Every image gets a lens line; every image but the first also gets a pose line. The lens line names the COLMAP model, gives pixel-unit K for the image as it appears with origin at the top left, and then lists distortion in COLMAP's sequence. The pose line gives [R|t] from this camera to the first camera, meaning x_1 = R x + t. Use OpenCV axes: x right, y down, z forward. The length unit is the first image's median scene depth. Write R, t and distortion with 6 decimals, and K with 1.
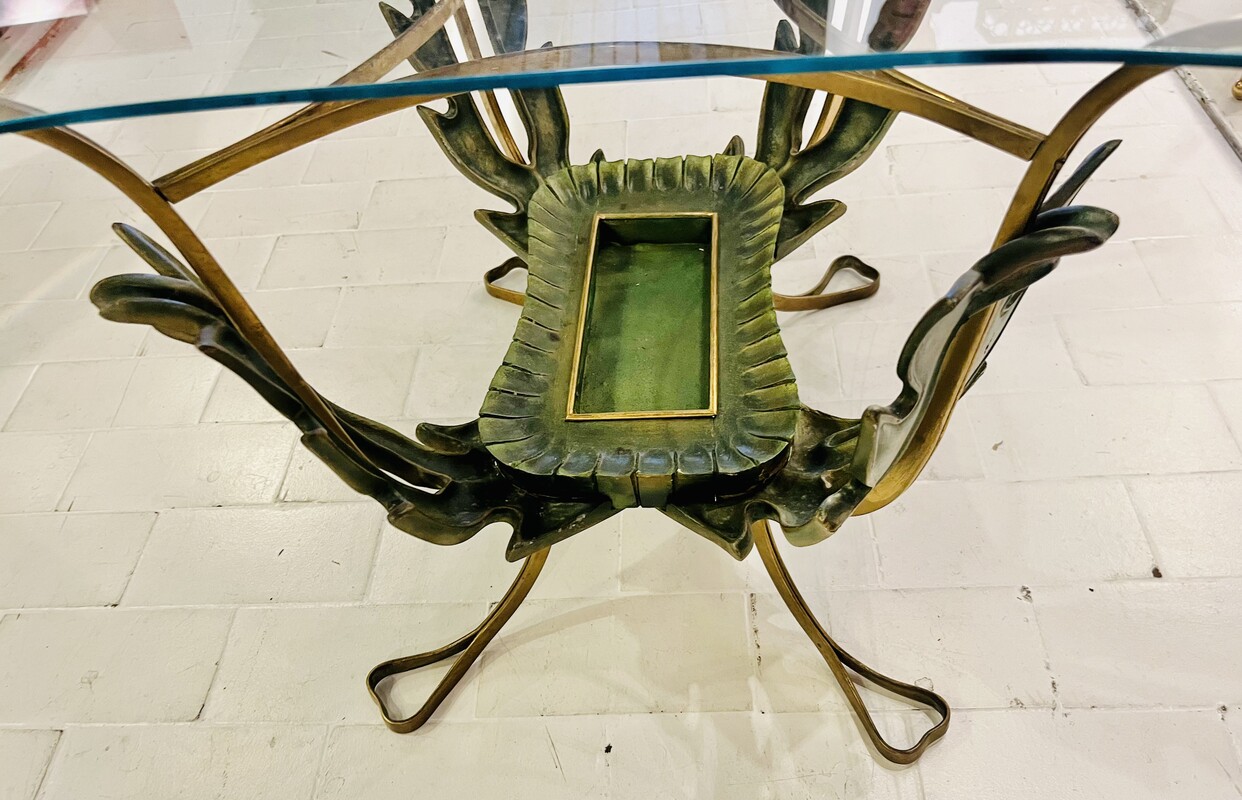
lens RADIAL K [[933.0, 0, 604.4], [0, 933.0, 445.2], [0, 0, 1]] dist [0.012902, -0.005817]
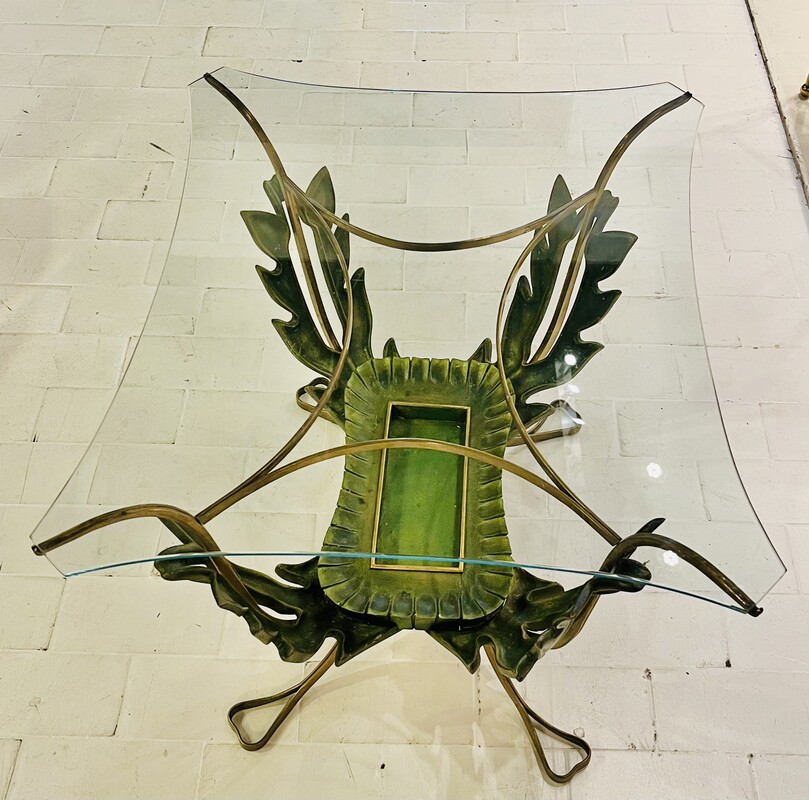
lens RADIAL K [[1025.1, 0, 401.3], [0, 1025.1, 373.2], [0, 0, 1]] dist [0.019475, -0.016532]
pose [[0.995691, 0.056858, 0.073259, -0.128761], [-0.059907, 0.997398, 0.040111, -0.411181], [-0.070787, -0.044327, 0.996506, -0.713986]]
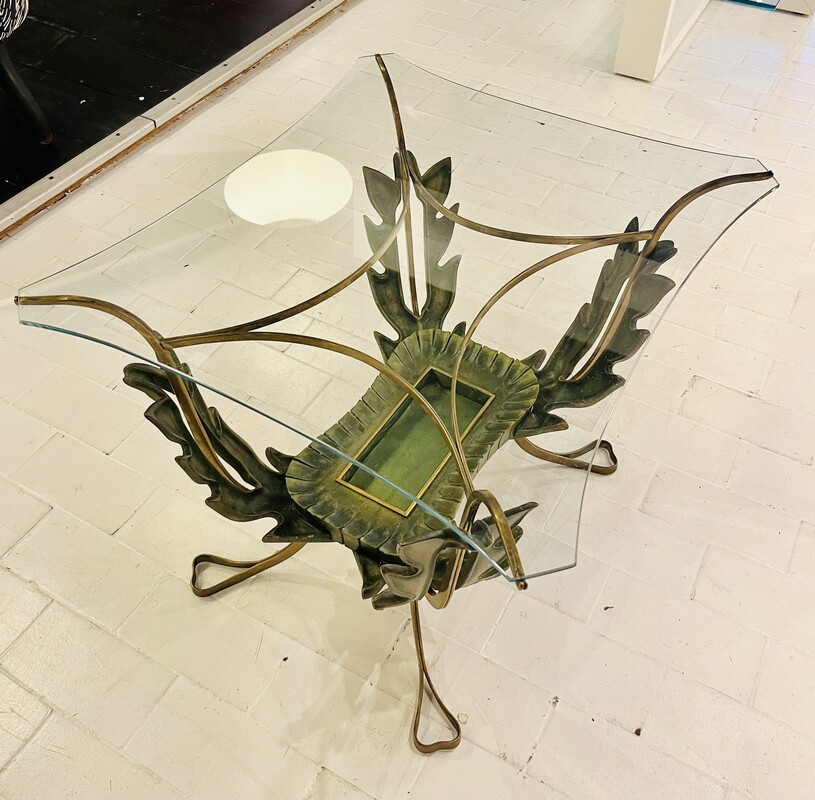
lens RADIAL K [[852.7, 0, 406.2], [0, 852.7, 321.7], [0, 0, 1]] dist [0.007954, -0.000563]
pose [[0.881601, 0.393721, -0.260315, 0.365224], [-0.411159, 0.911458, -0.013901, -0.320532], [0.231794, 0.119286, 0.965424, -0.569377]]
